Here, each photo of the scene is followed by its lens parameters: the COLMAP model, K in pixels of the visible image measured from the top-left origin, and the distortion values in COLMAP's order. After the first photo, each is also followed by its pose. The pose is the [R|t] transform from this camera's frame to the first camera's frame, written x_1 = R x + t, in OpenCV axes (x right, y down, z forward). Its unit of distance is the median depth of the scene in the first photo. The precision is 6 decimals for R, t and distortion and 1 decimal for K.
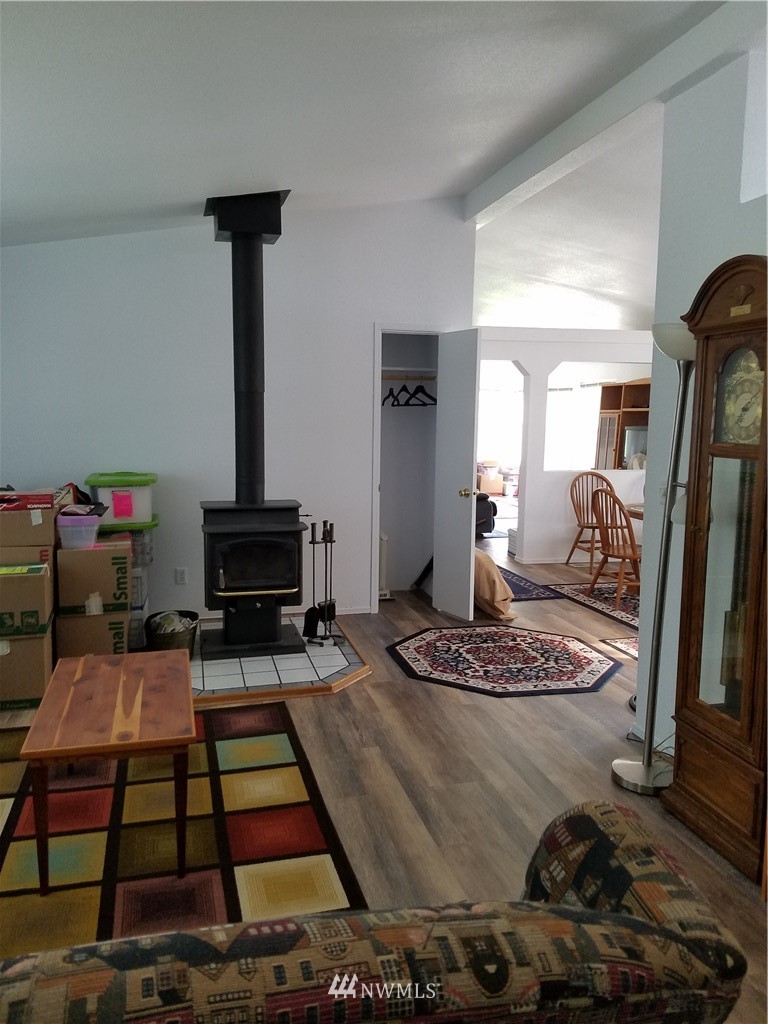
lens RADIAL K [[788.2, 0, 385.6], [0, 788.2, 502.2], [0, 0, 1]] dist [0.246706, -0.325946]
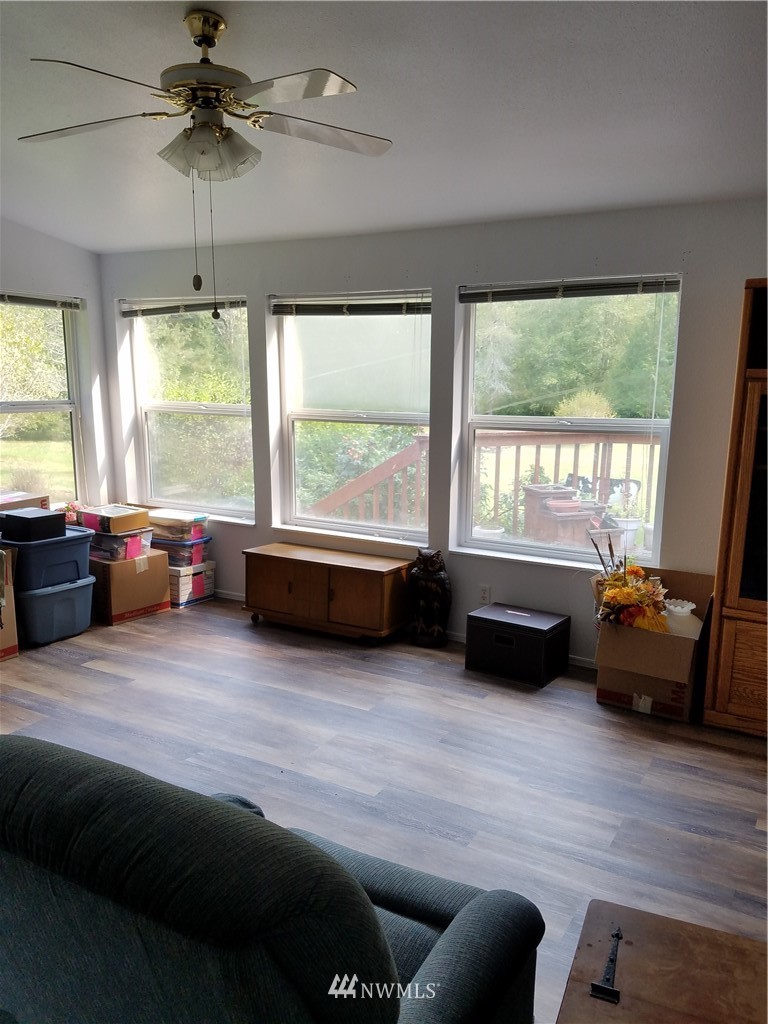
lens RADIAL K [[783.3, 0, 380.2], [0, 783.3, 519.8], [0, 0, 1]] dist [0.273047, -0.516813]
pose [[0.697743, -0.143876, 0.701751, -0.051424], [0.083492, 0.989280, 0.119811, -0.124732], [-0.711466, -0.025007, 0.702276, 1.037122]]
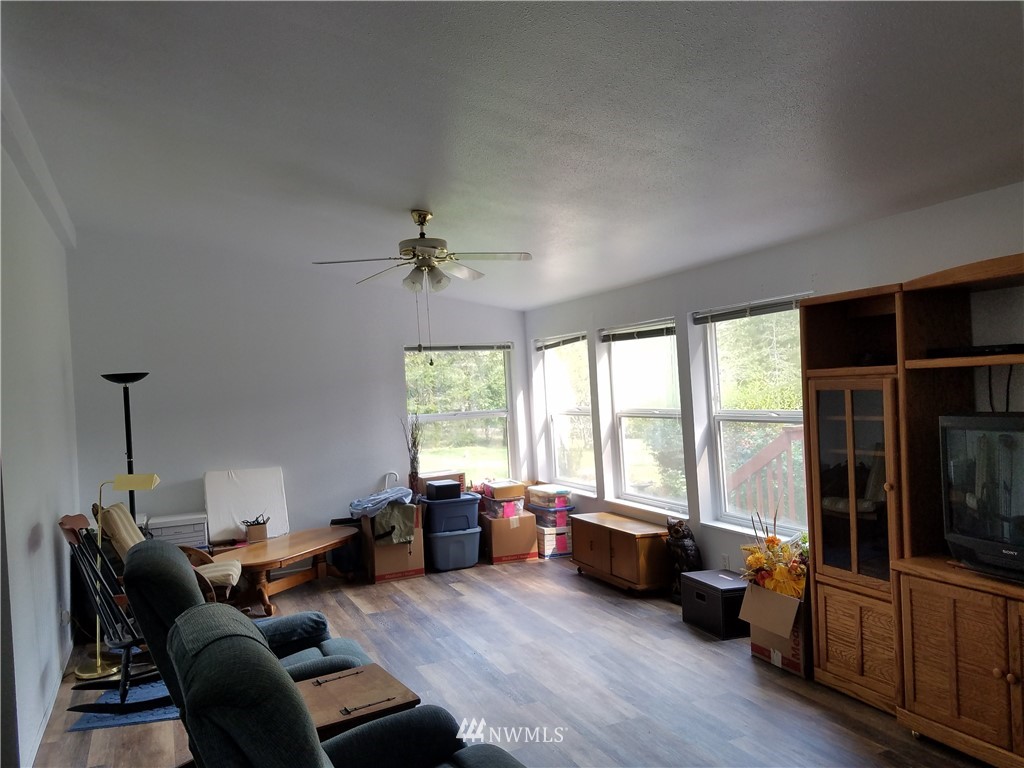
lens RADIAL K [[772.0, 0, 523.9], [0, 772.0, 365.6], [0, 0, 1]] dist [0.225348, -0.350055]
pose [[0.980115, -0.068183, 0.186348, 0.087361], [0.092732, 0.987640, -0.126361, -0.097654], [-0.175429, 0.141129, 0.974324, 0.787966]]
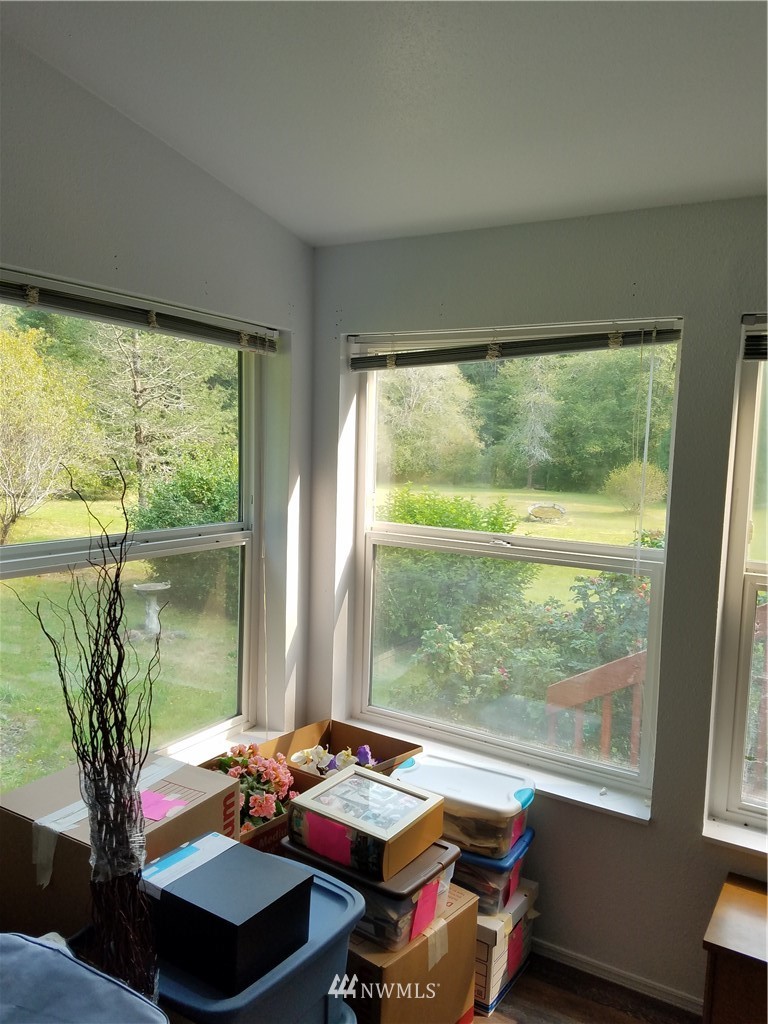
lens RADIAL K [[783.3, 0, 380.2], [0, 783.3, 519.8], [0, 0, 1]] dist [0.273047, -0.516813]
pose [[0.718021, -0.072579, 0.692226, 0.049757], [0.059923, 0.997302, 0.042409, -0.171632], [-0.693437, 0.011030, 0.720433, 1.371123]]
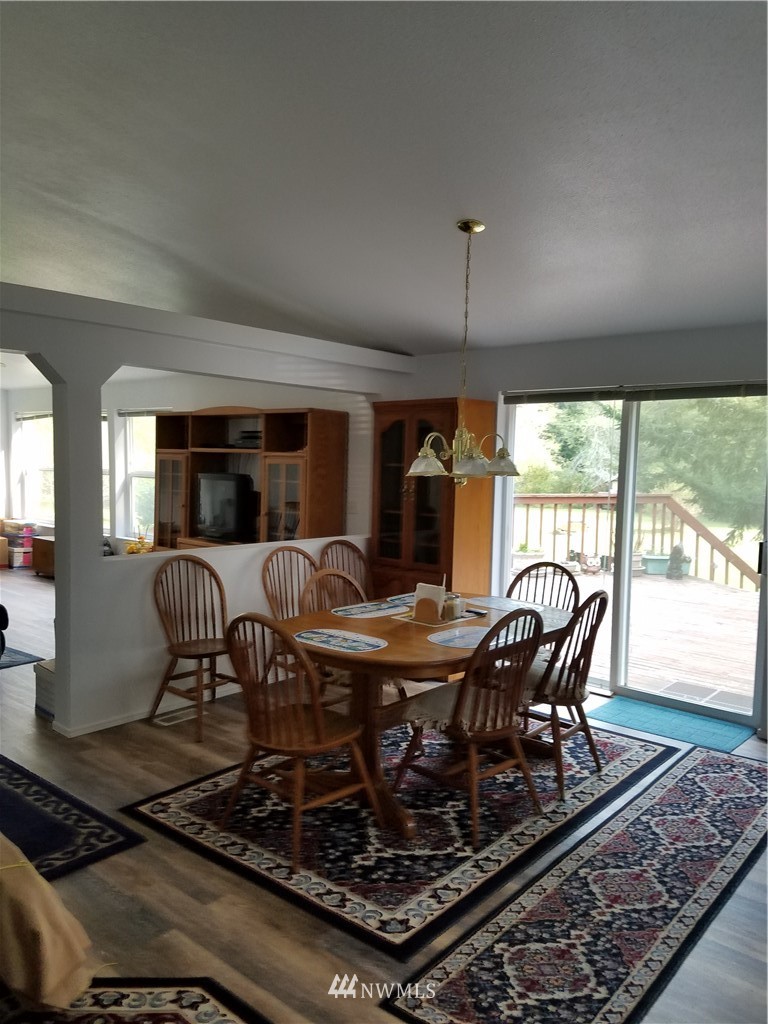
lens RADIAL K [[779.5, 0, 356.8], [0, 779.5, 525.2], [0, 0, 1]] dist [0.276514, -0.473180]
pose [[0.843441, -0.046871, 0.535173, 0.043633], [0.053361, 0.998570, 0.003358, -0.046847], [-0.534565, 0.025725, 0.844736, 0.365755]]
